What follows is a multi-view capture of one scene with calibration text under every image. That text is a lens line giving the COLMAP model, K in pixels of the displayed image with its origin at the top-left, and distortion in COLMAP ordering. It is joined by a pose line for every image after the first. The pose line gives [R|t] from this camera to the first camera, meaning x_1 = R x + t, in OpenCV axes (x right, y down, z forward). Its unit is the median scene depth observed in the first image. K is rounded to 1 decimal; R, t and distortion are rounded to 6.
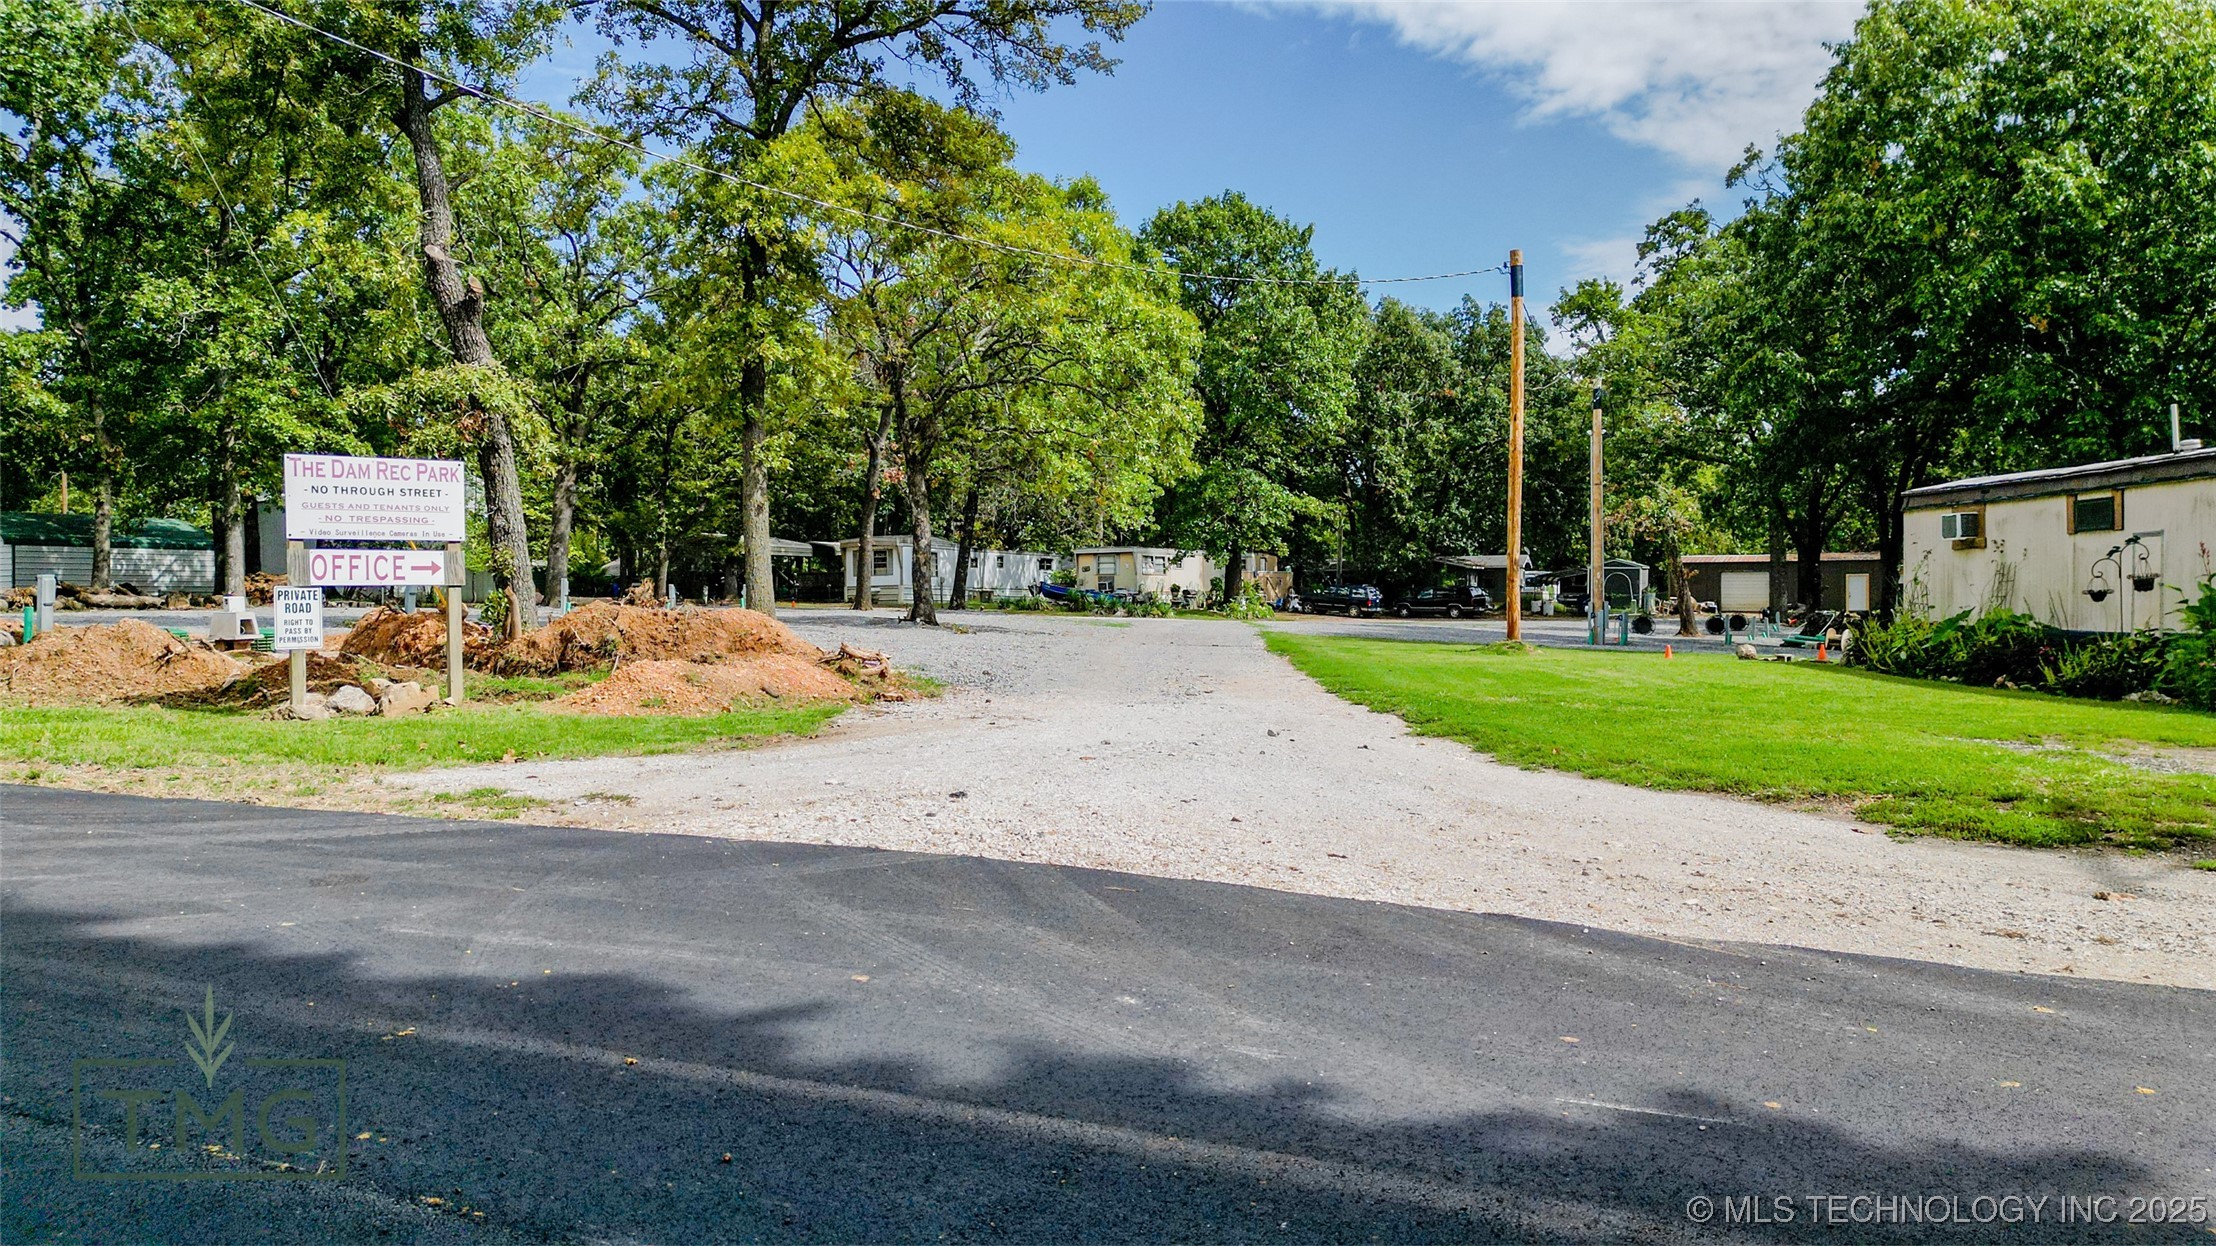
lens RADIAL K [[1511.2, 0, 1108.0], [0, 1511.2, 623.0], [0, 0, 1]] dist [0.002340, 0.000292]
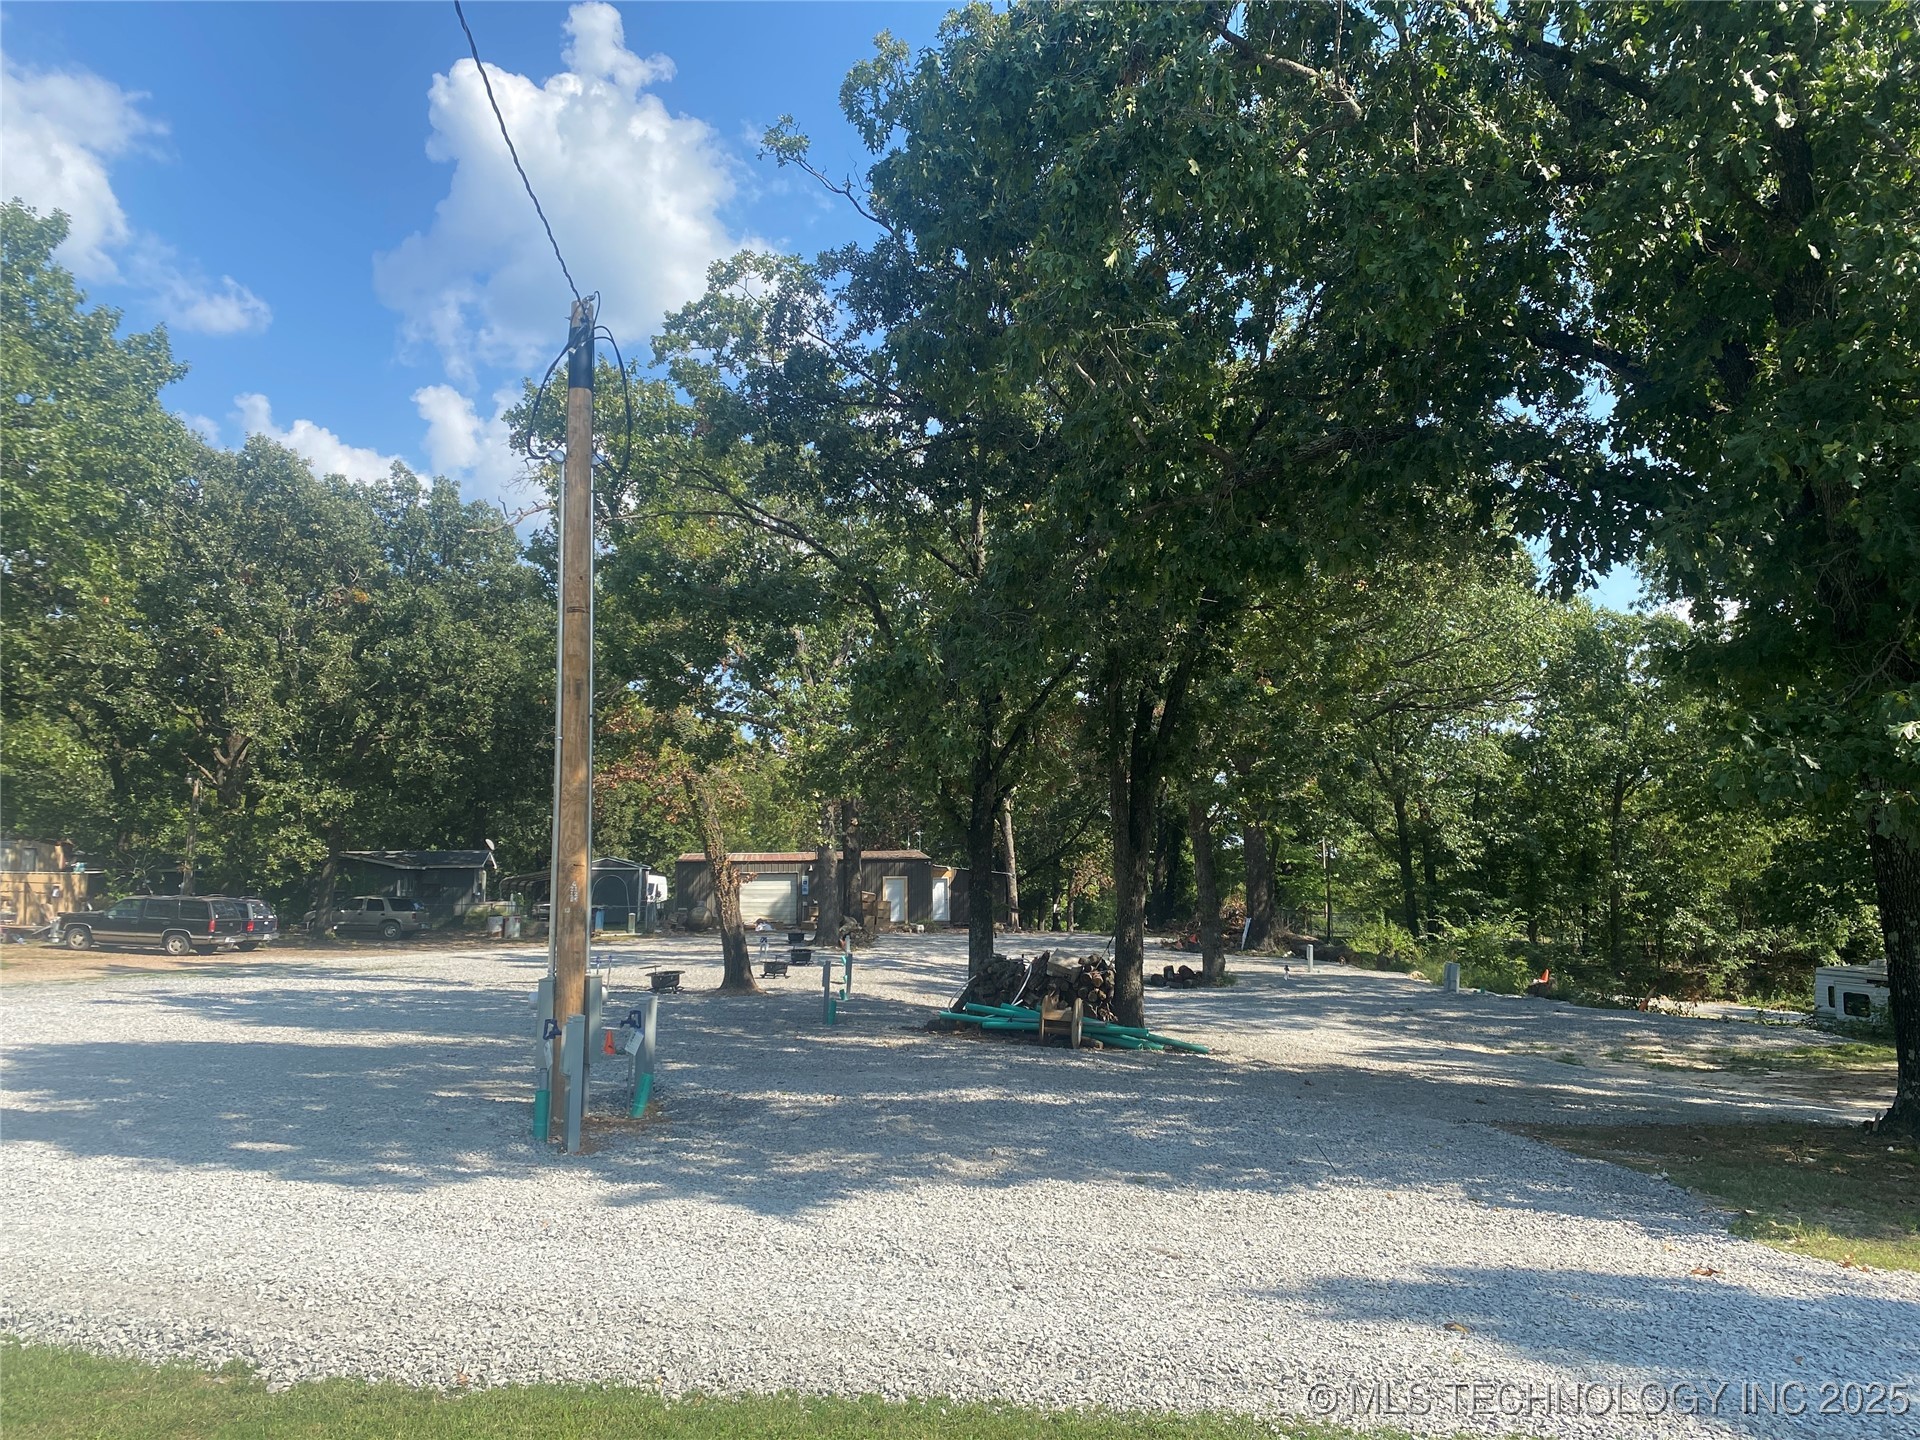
lens RADIAL K [[1479.7, 0, 960.0], [0, 1479.7, 720.0], [0, 0, 1]] dist [-0.001388, -0.000615]
pose [[0.847605, 0.057118, 0.527545, 0.130228], [0.019759, 0.990103, -0.138946, -0.008926], [-0.530260, 0.128194, 0.838087, 0.396515]]
